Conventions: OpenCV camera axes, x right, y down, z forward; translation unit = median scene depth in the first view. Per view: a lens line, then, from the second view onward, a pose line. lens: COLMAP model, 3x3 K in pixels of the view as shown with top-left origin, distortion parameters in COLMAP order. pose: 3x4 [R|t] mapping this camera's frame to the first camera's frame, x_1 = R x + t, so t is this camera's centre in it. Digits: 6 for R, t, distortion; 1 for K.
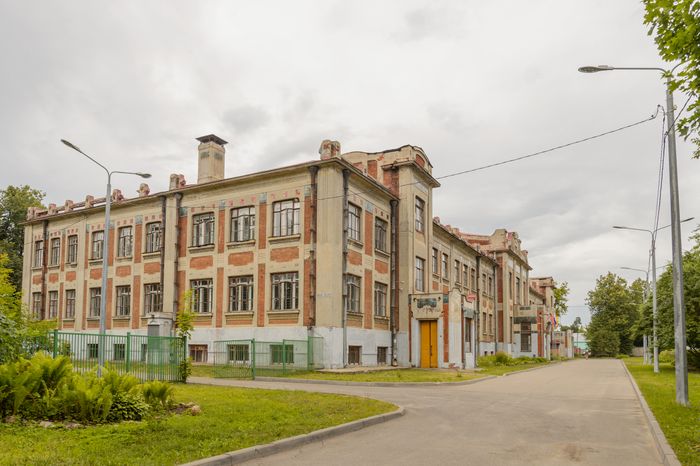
lens RADIAL K [[521.9, 0, 346.8], [0, 521.9, 319.2], [0, 0, 1]] dist [-0.004232, -0.002716]
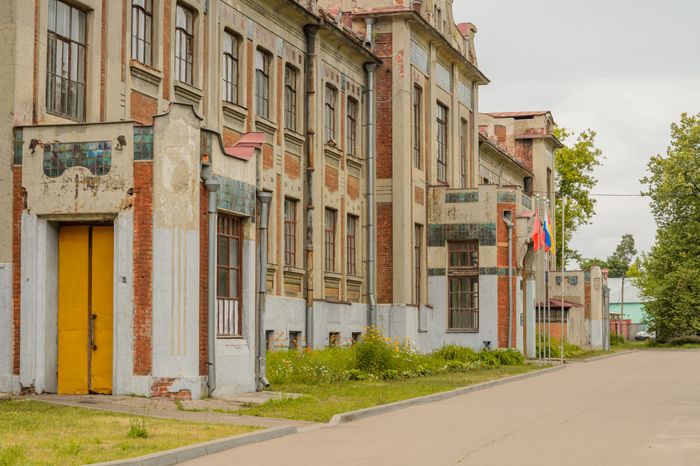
lens RADIAL K [[1508.9, 0, 350.0], [0, 1508.9, 233.0], [0, 0, 1]] dist [-0.083191, -0.337849]
pose [[0.973231, 0.007190, 0.229717, 0.109701], [-0.006115, 0.999967, -0.005391, 0.011265], [-0.229748, 0.003842, 0.973243, 0.197430]]
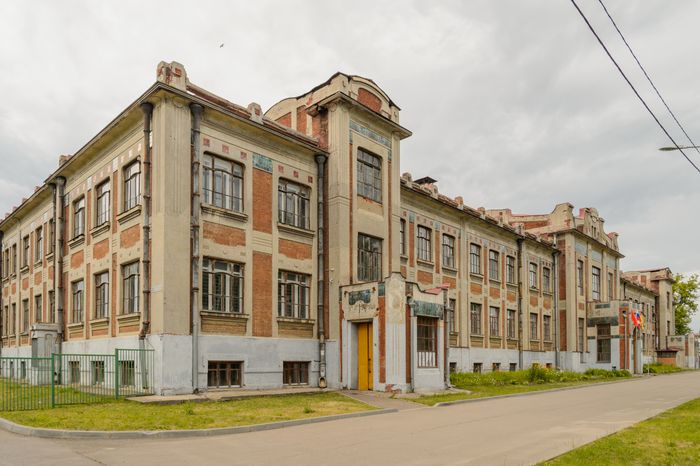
lens RADIAL K [[503.9, 0, 350.5], [0, 503.9, 349.8], [0, 0, 1]] dist [-0.003020, -0.001242]
pose [[0.967645, -0.018379, -0.251645, 0.302651], [0.027284, 0.999117, 0.031946, 0.016612], [0.250836, -0.037778, 0.967292, 0.341091]]
